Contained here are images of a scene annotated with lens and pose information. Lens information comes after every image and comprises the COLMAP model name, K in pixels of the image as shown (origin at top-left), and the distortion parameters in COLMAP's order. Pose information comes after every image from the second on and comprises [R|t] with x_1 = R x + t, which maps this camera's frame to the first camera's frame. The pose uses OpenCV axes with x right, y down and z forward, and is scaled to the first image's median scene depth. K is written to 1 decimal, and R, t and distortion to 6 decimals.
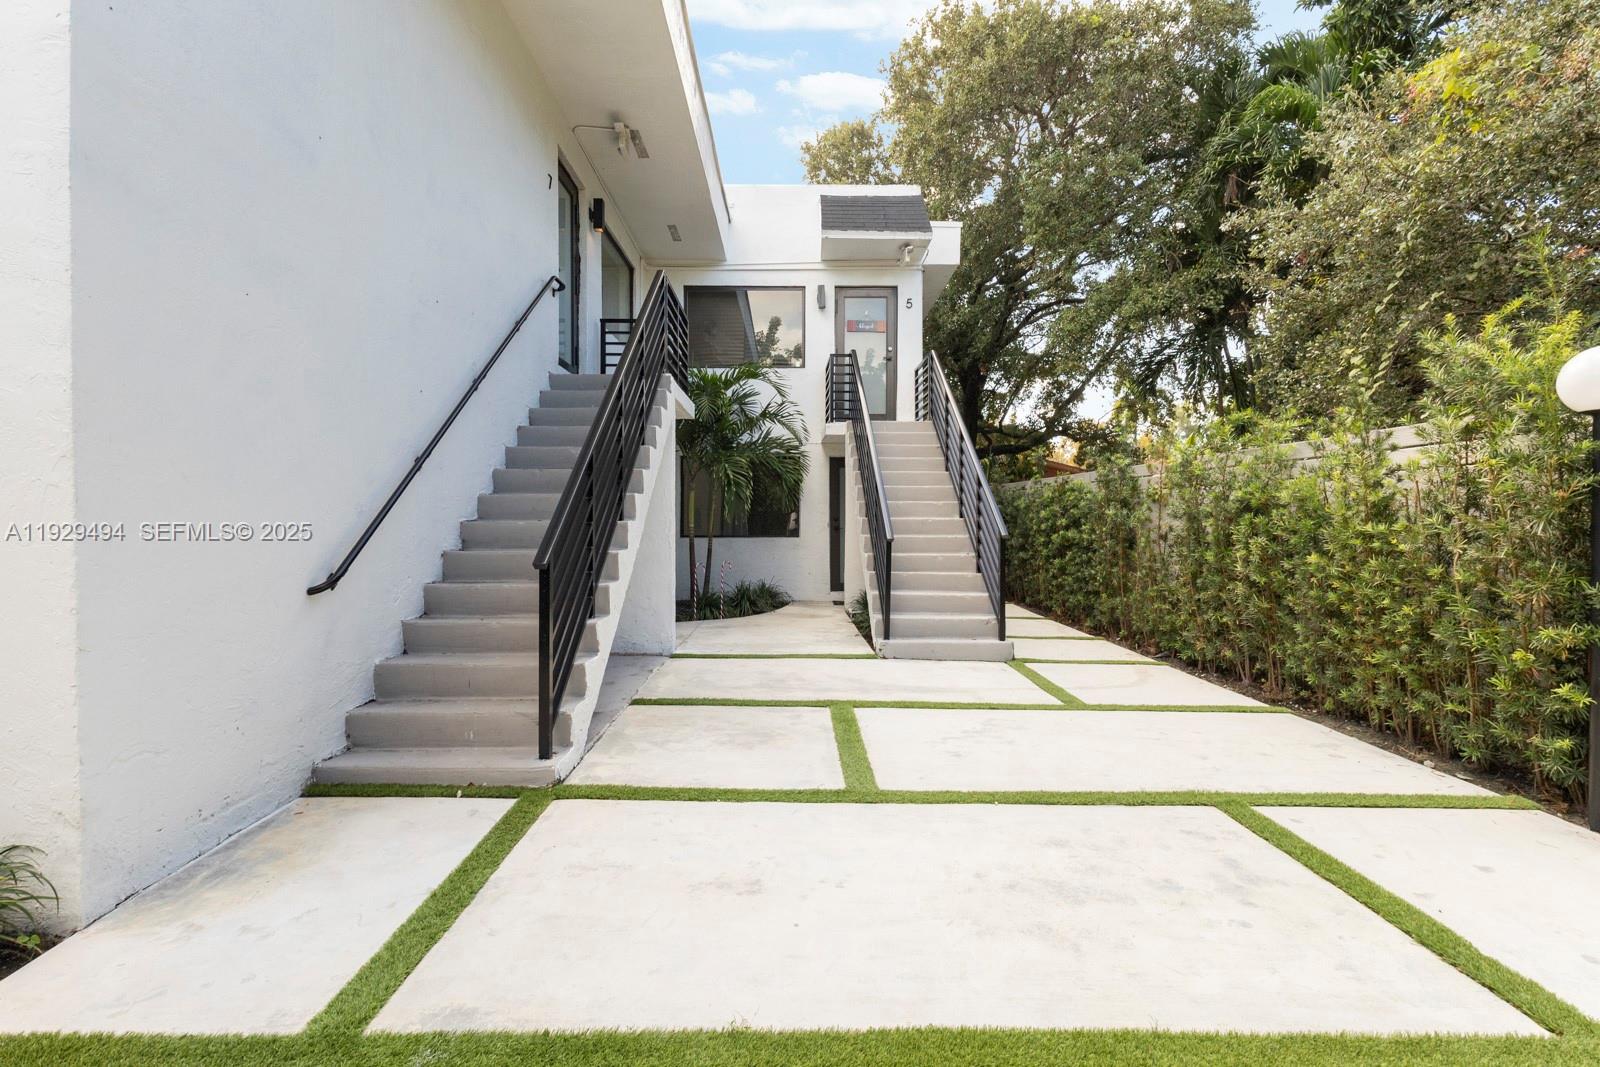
lens RADIAL K [[729.5, 0, 799.6], [0, 729.5, 528.9], [0, 0, 1]] dist [0.000290, 0.000679]
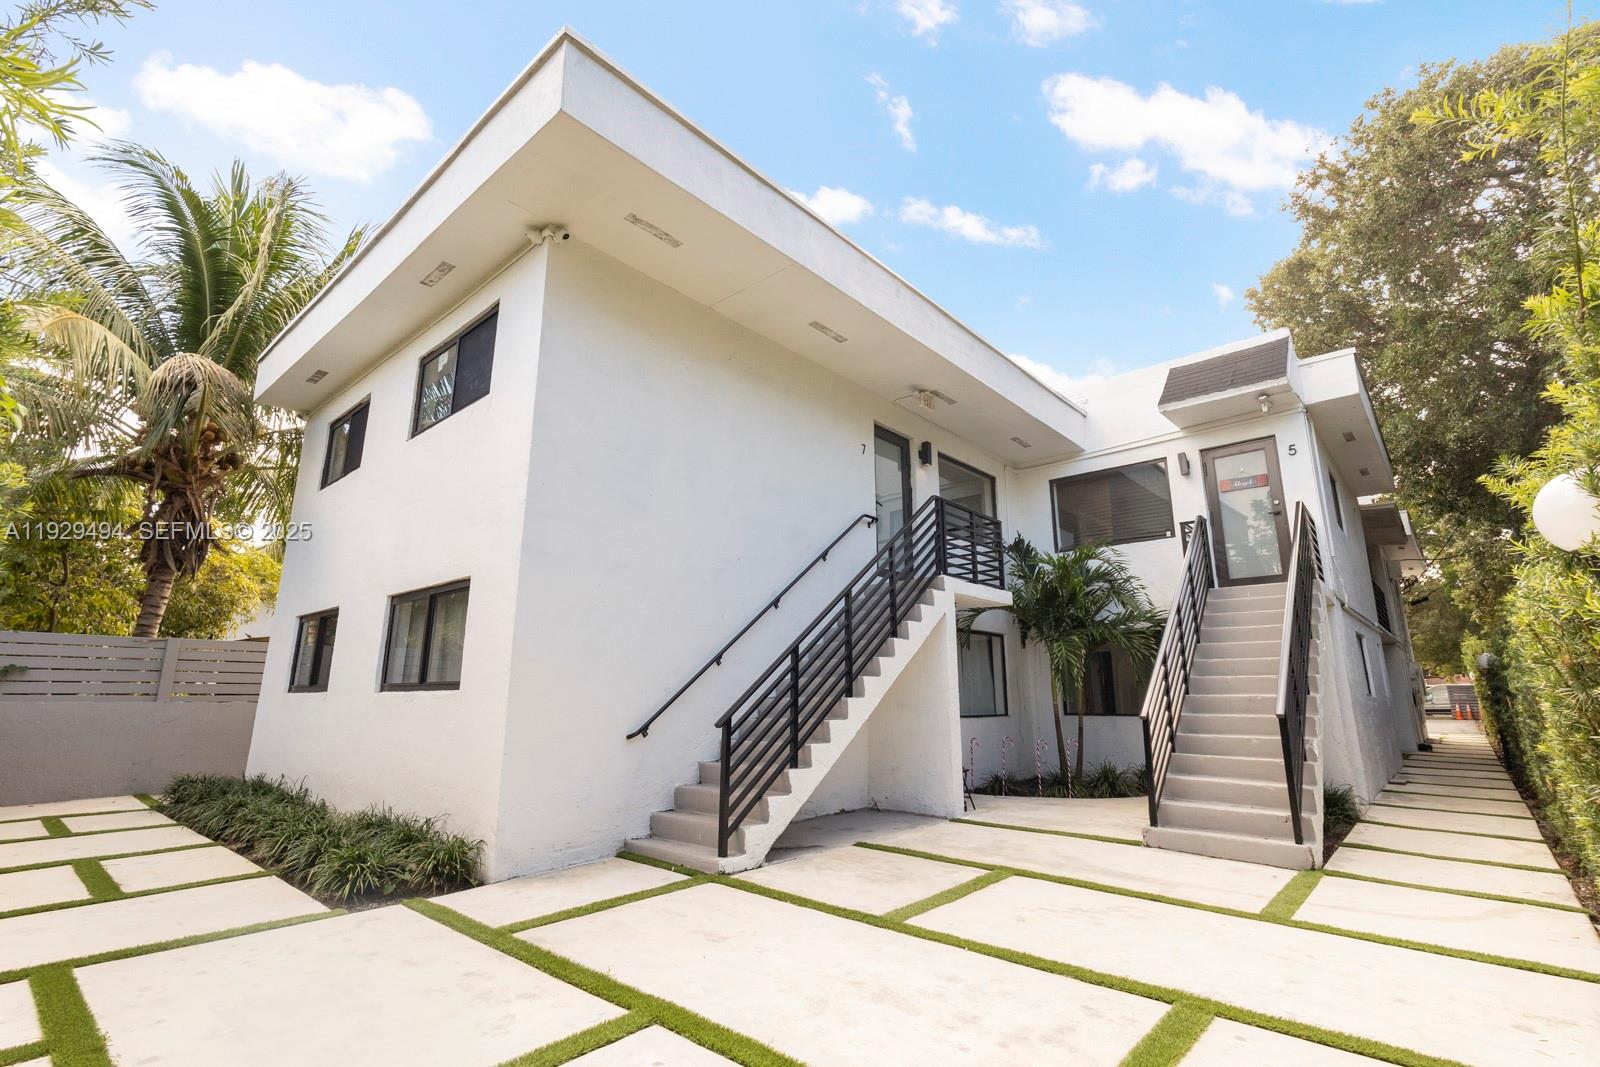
lens RADIAL K [[729.5, 0, 799.6], [0, 729.5, 529.4], [0, 0, 1]] dist [0.000290, 0.000679]
pose [[0.741999, -0.151162, -0.653136, 0.855123], [-0.008863, 0.971951, -0.235017, 0.006458], [0.670342, 0.180171, 0.719847, -0.110077]]
